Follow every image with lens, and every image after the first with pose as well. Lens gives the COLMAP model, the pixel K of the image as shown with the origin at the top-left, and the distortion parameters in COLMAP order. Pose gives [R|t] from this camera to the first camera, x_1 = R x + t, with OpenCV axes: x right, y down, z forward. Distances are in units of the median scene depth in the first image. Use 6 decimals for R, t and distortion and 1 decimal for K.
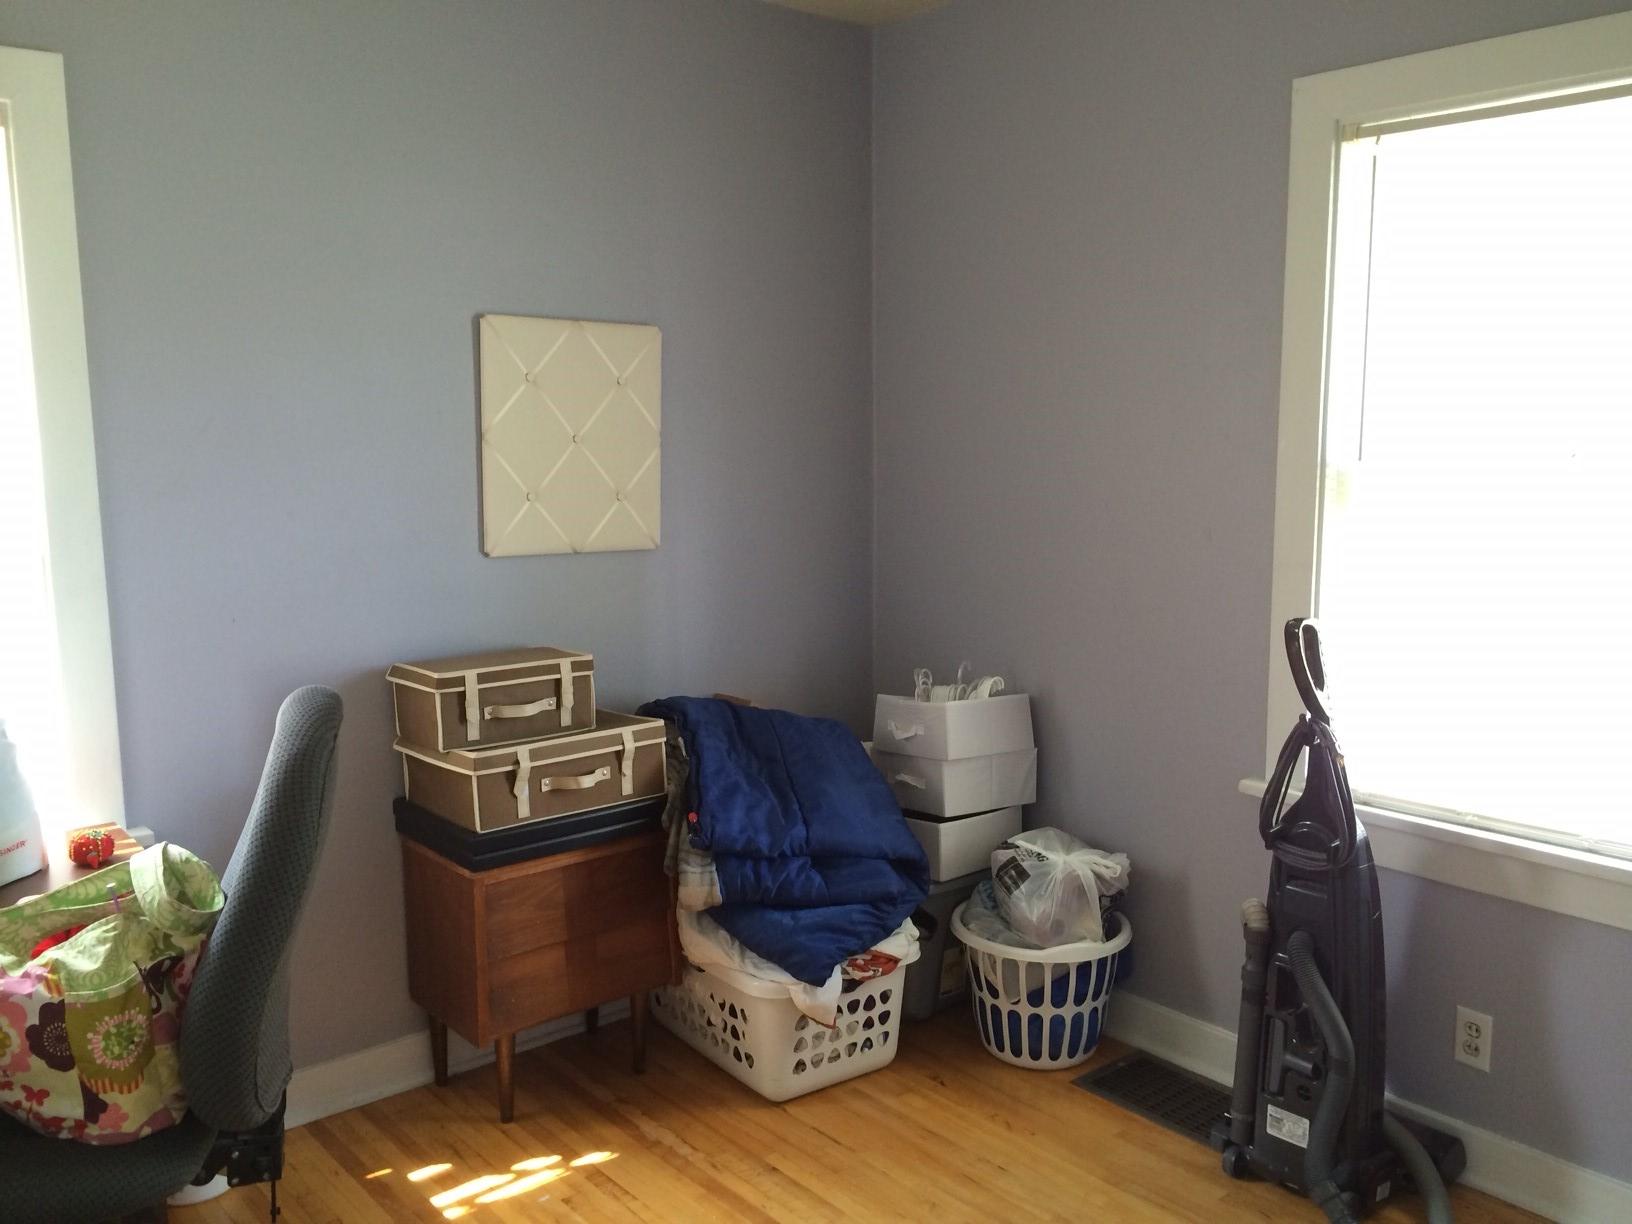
lens RADIAL K [[1388.3, 0, 815.4], [0, 1388.3, 611.9], [0, 0, 1]] dist [0.067209, -0.090482]
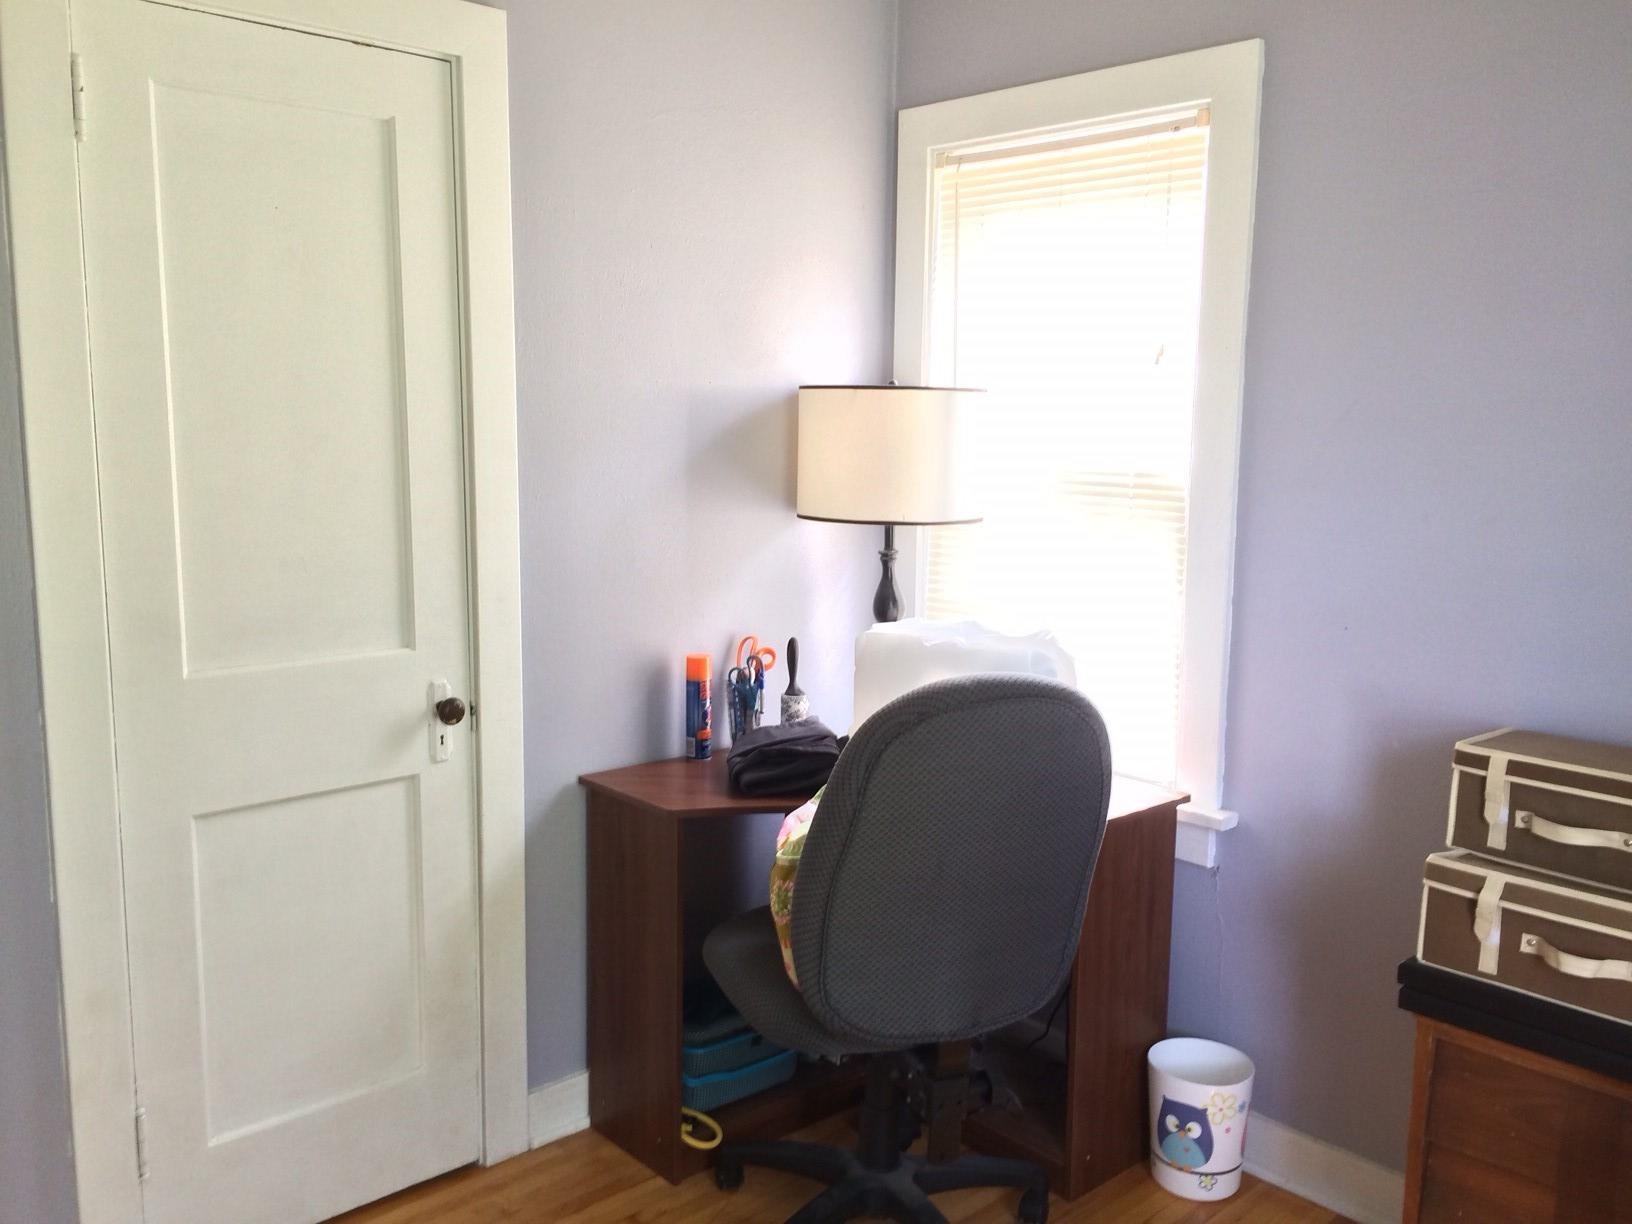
lens RADIAL K [[1388.3, 0, 815.3], [0, 1388.3, 615.0], [0, 0, 1]] dist [0.067209, -0.090482]
pose [[0.053321, 0.147395, -0.987639, 0.435319], [-0.149931, 0.979016, 0.138013, -0.073834], [0.987258, 0.140719, 0.074301, 0.585137]]
